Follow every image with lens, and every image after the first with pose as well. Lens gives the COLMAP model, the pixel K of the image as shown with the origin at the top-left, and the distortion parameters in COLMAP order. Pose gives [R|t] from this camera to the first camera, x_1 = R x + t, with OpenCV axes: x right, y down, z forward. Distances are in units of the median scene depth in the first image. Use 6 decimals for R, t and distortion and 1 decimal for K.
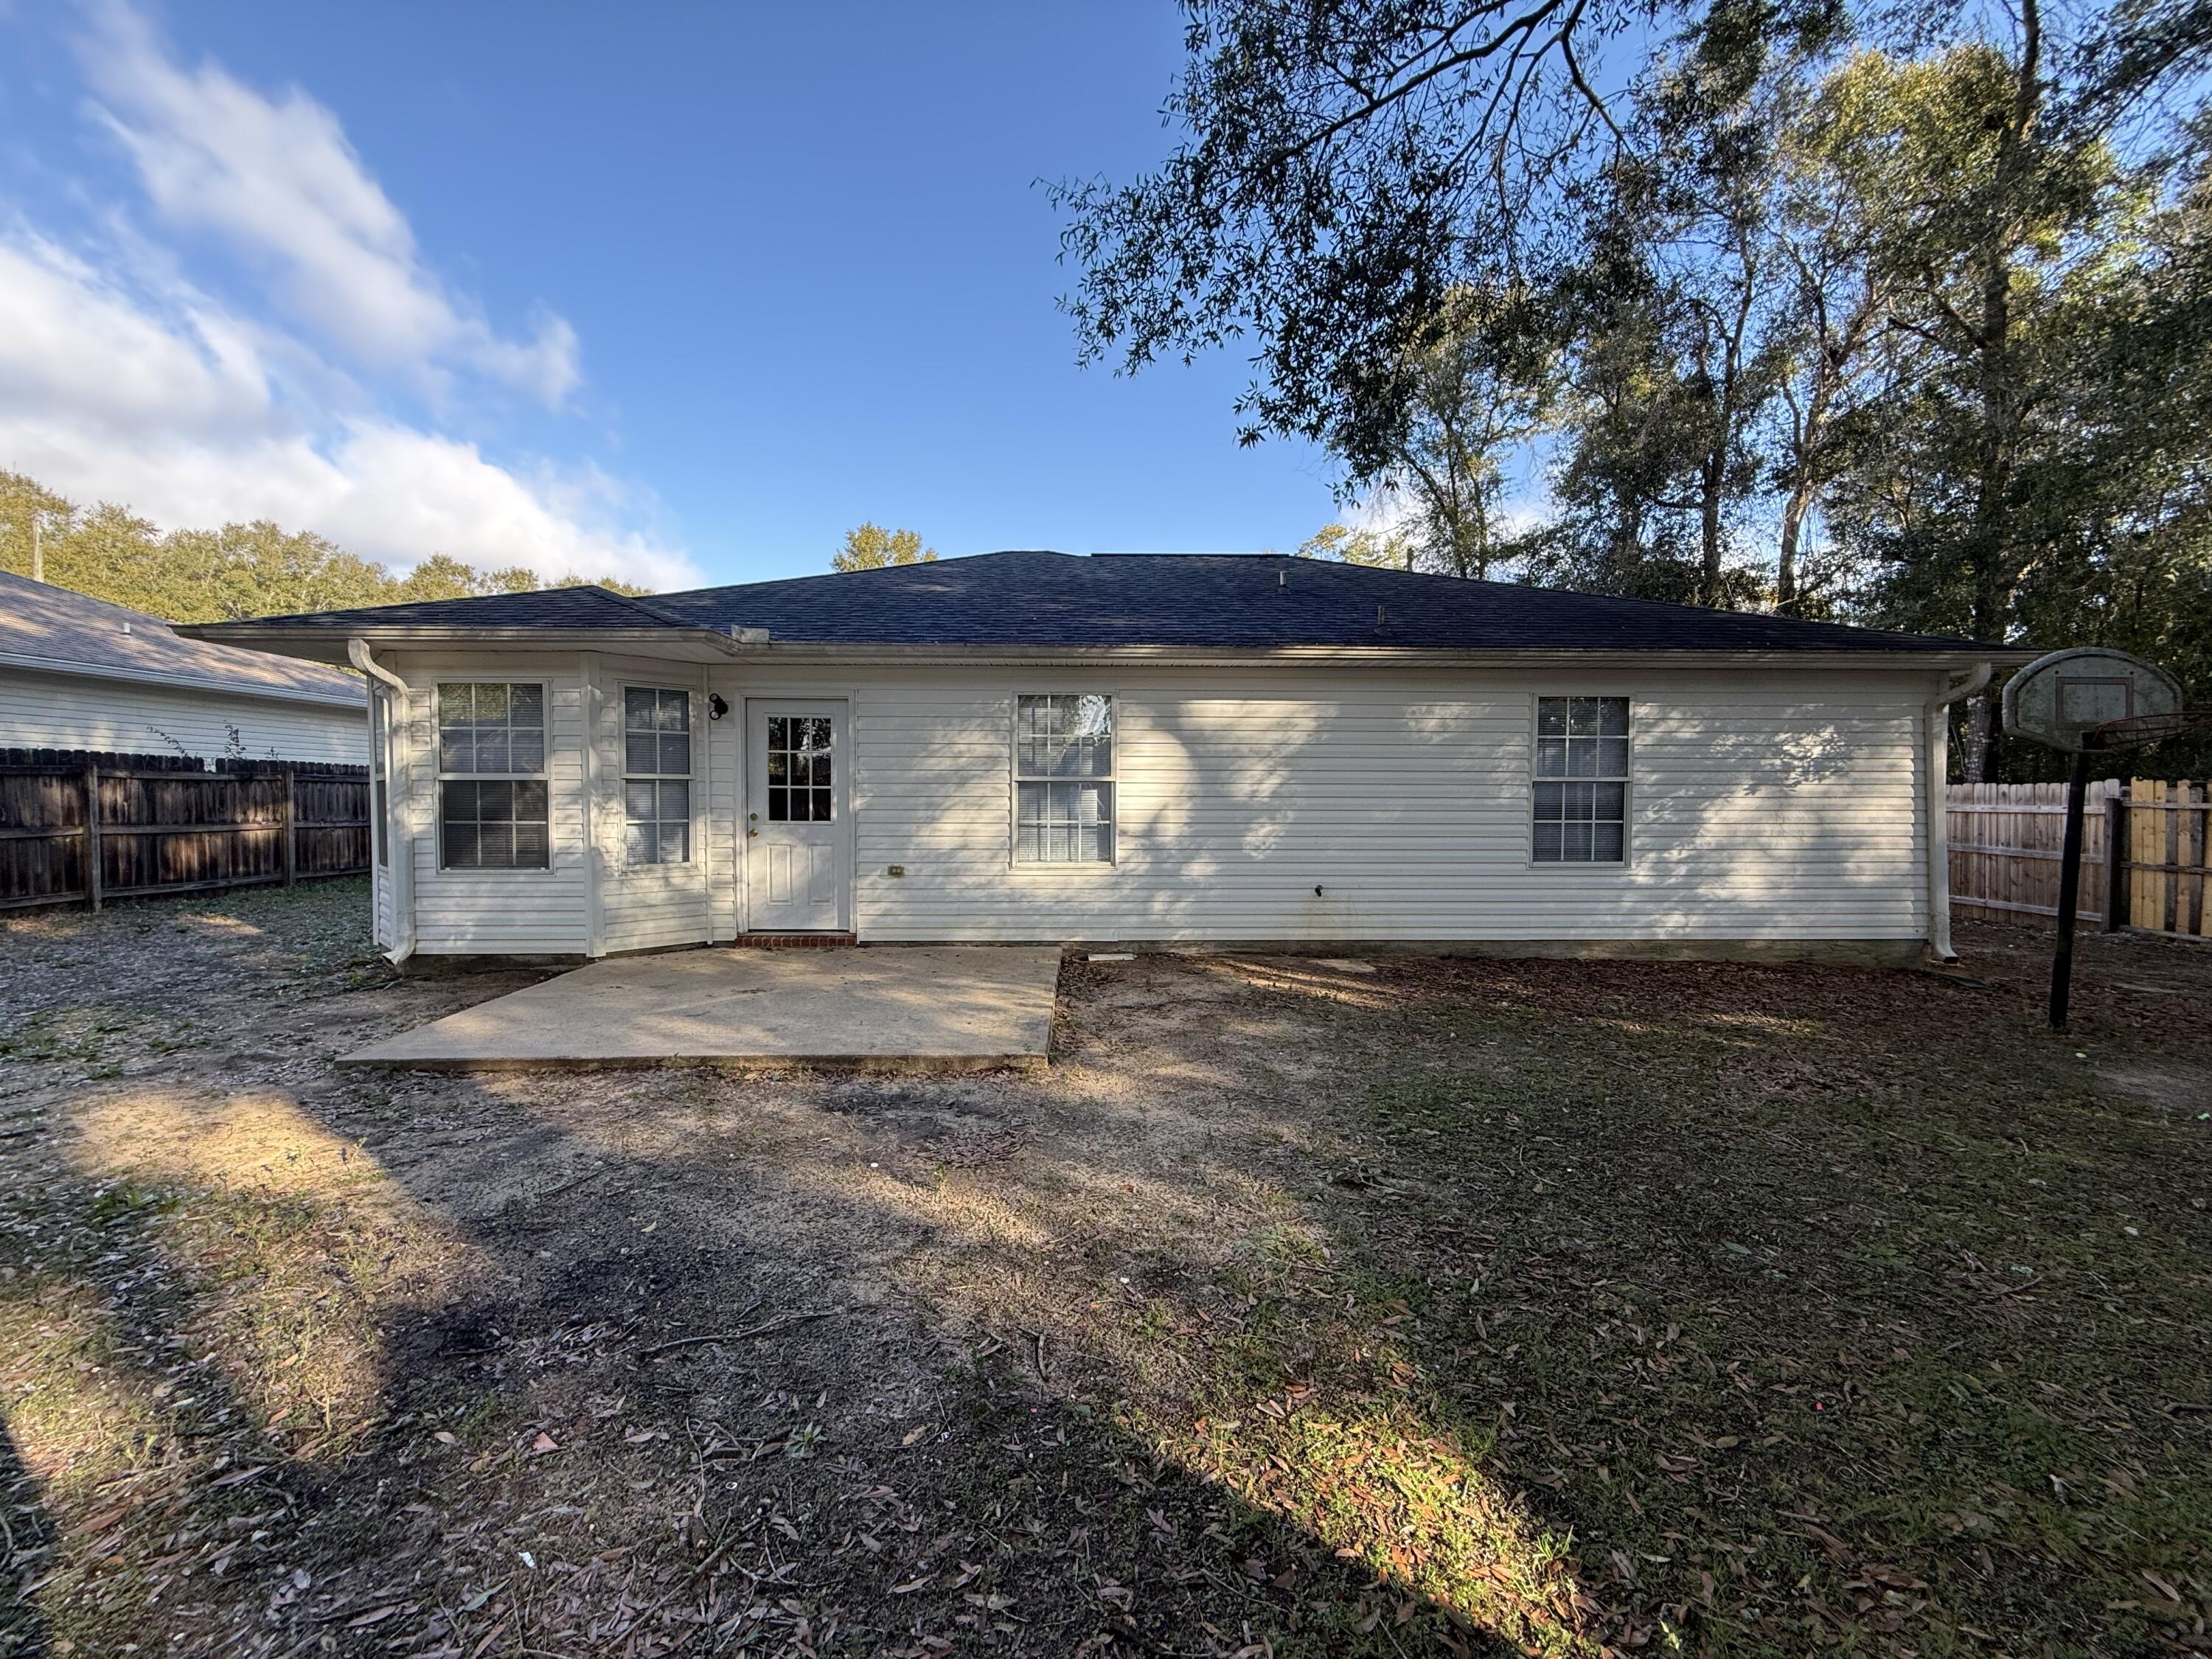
lens RADIAL K [[876.9, 0, 1098.5], [0, 876.9, 826.8], [0, 0, 1]] dist [-0.001540, 0.000430]
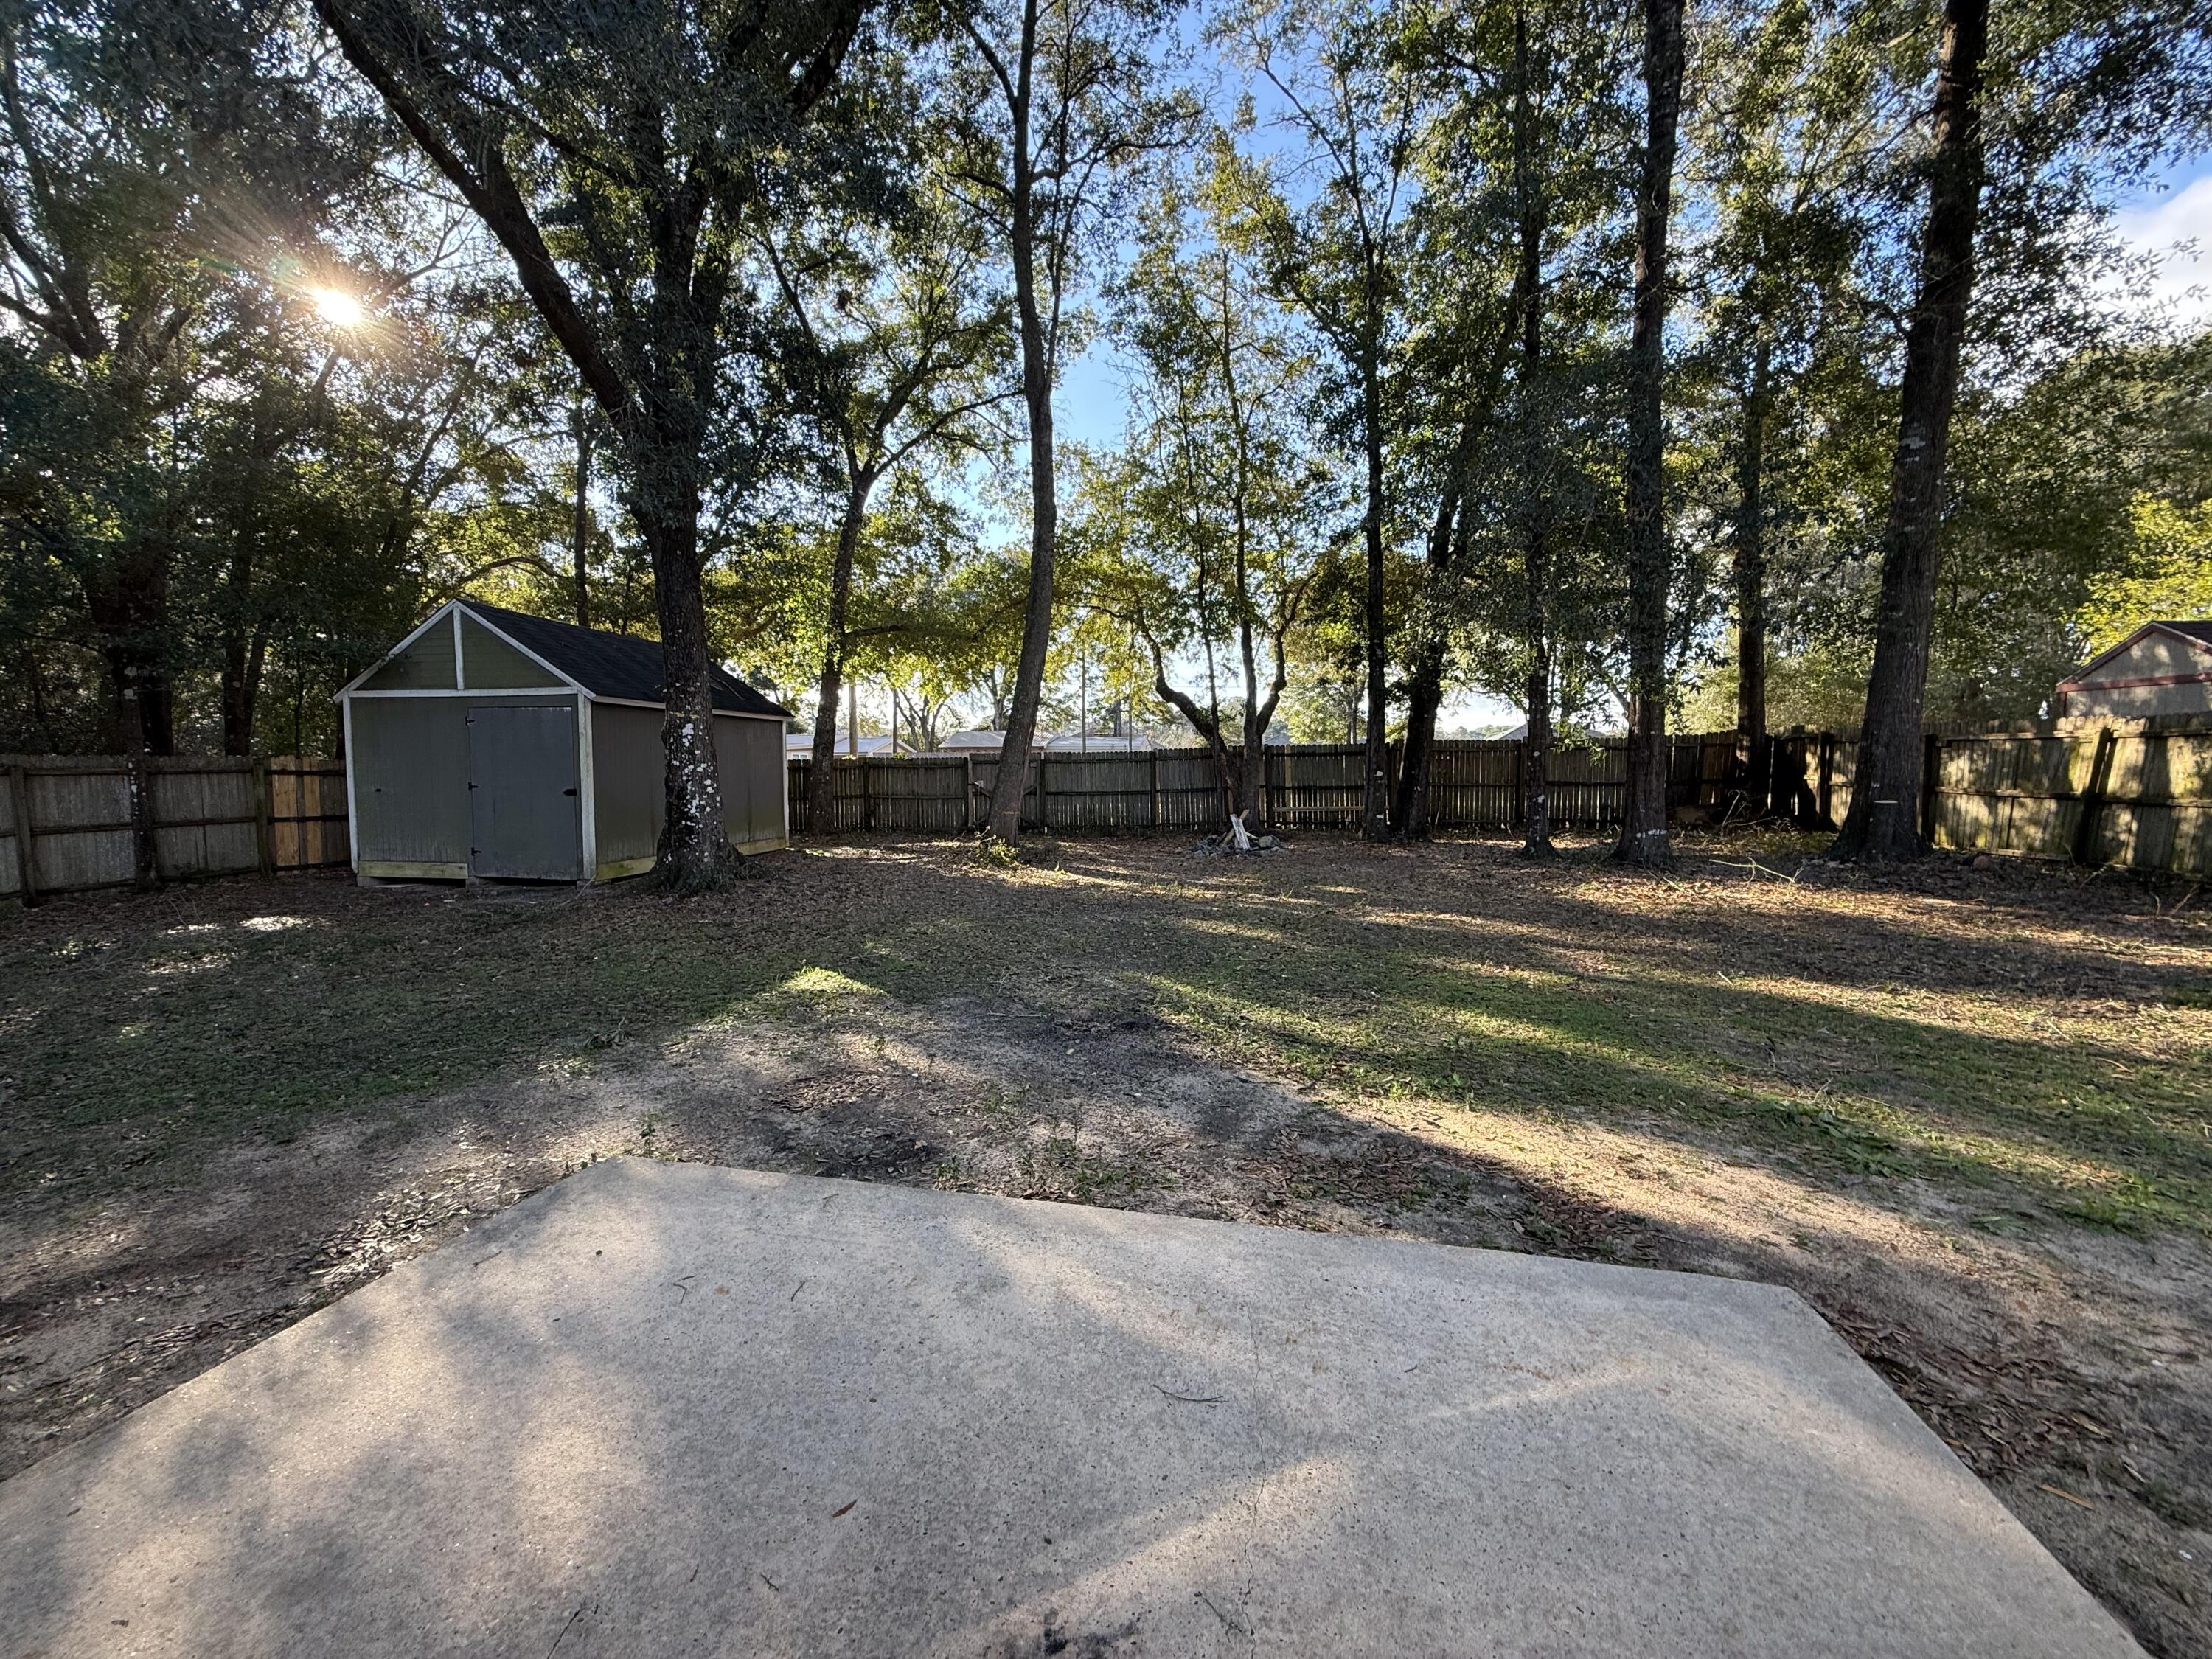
lens RADIAL K [[876.9, 0, 1098.5], [0, 876.9, 826.8], [0, 0, 1]] dist [-0.001540, 0.000430]
pose [[-0.968595, -0.013735, 0.248263, -0.728043], [0.012545, 0.994502, 0.103964, -0.071276], [-0.248326, 0.103813, -0.963098, 1.890200]]
